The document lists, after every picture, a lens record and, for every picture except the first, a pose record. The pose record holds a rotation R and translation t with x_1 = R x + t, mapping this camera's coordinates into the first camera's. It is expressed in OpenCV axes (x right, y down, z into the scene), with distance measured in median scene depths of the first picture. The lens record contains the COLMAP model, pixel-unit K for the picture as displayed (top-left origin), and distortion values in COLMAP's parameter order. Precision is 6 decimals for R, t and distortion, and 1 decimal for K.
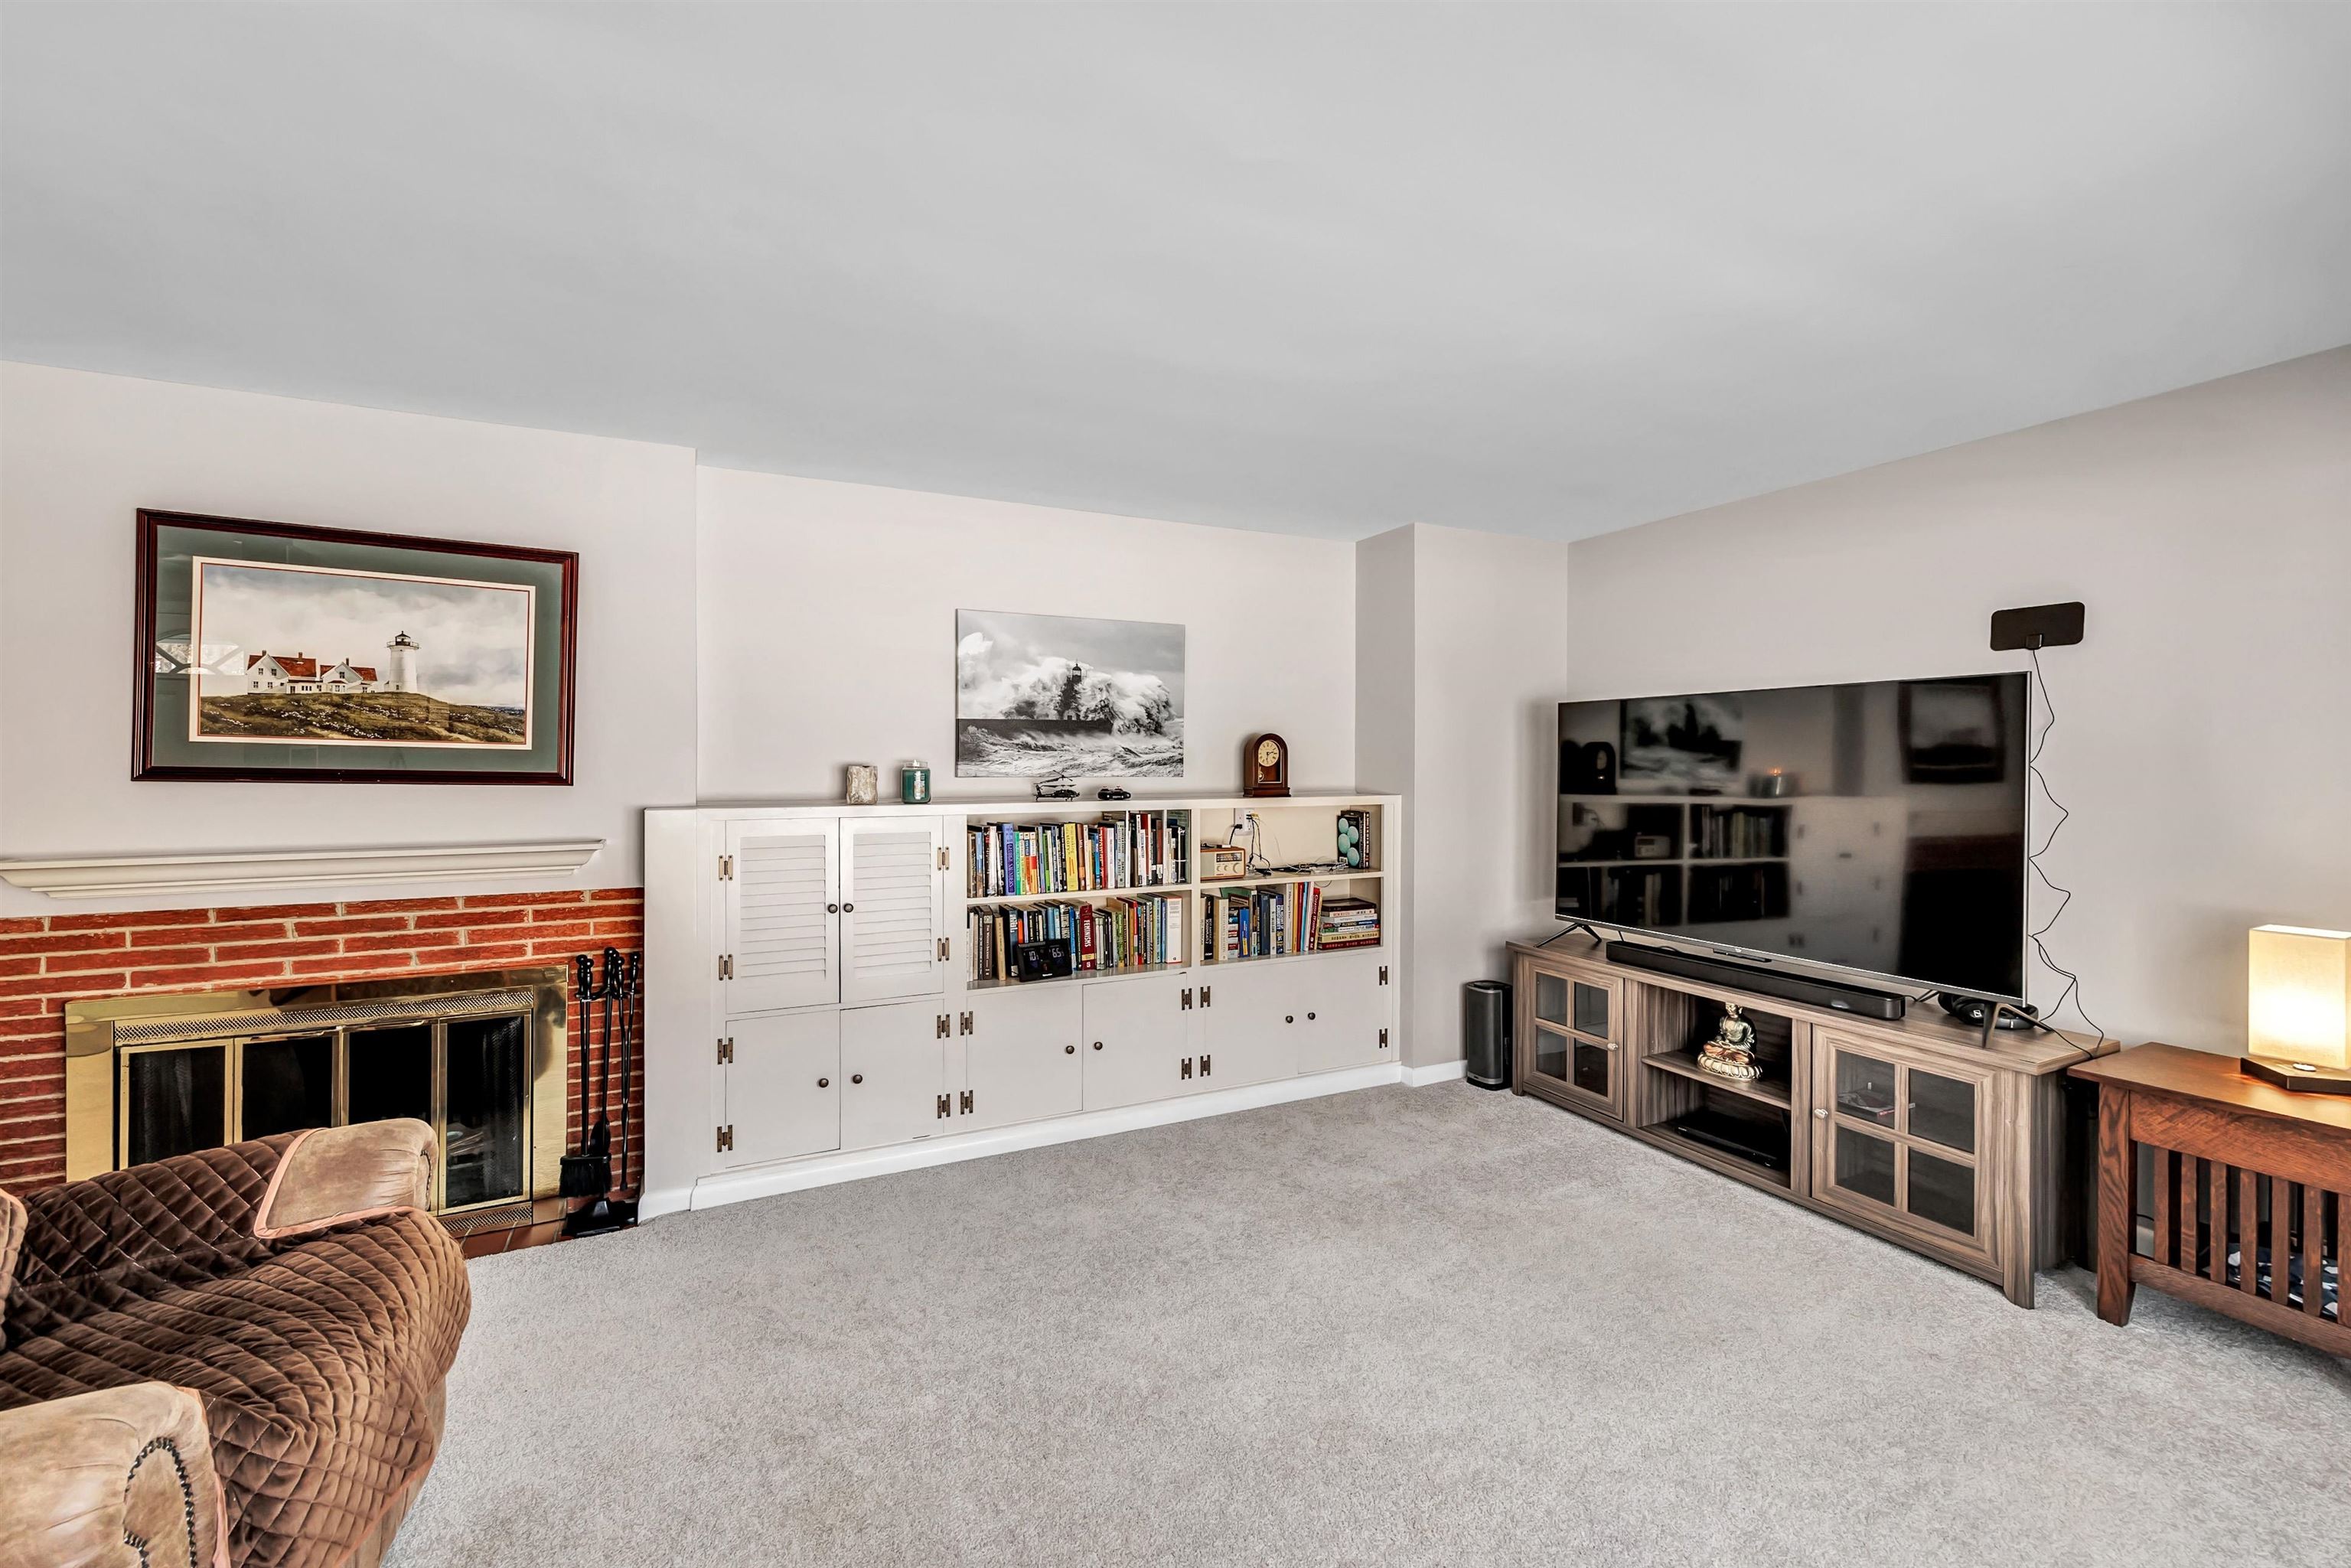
lens RADIAL K [[968.6, 0, 1170.9], [0, 968.6, 773.8], [0, 0, 1]] dist [0.001198, 0.000574]
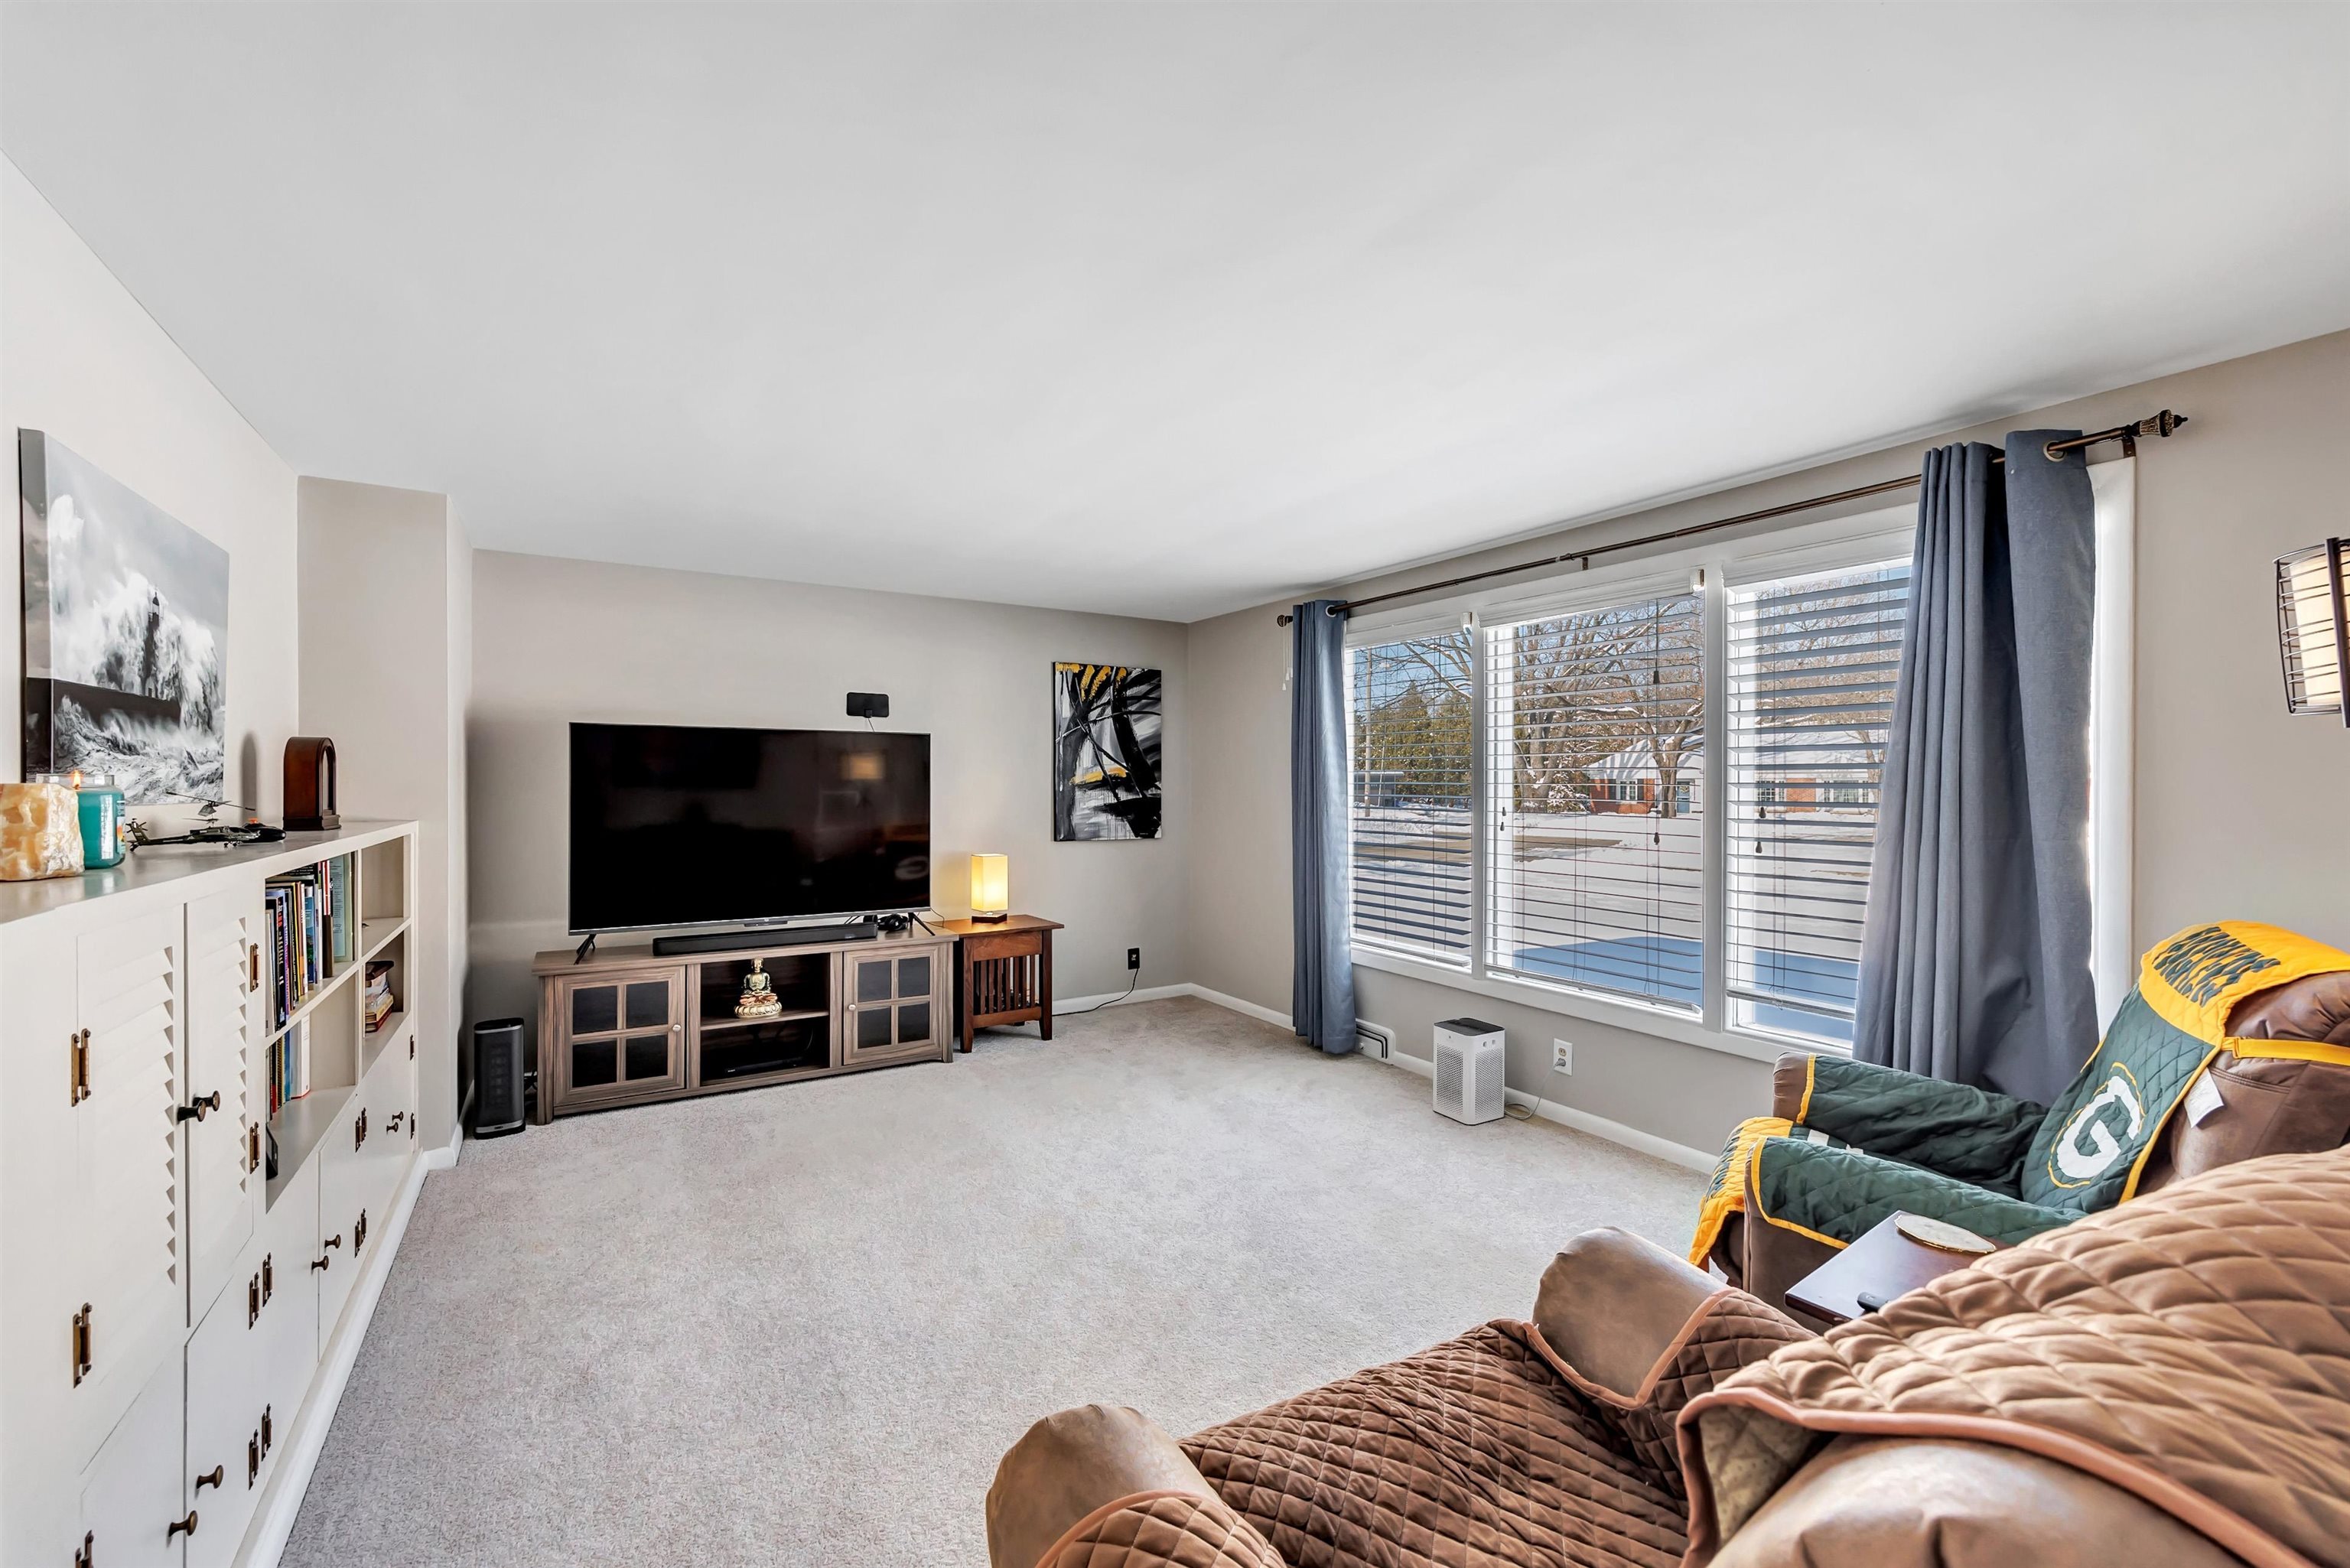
lens RADIAL K [[968.2, 0, 1165.2], [0, 968.2, 787.3], [0, 0, 1]] dist [0.001198, 0.000574]
pose [[-0.119858, -0.004153, 0.992782, -0.777874], [0.010711, 0.999928, 0.005476, -0.003756], [-0.992733, 0.011290, -0.119805, 0.576579]]
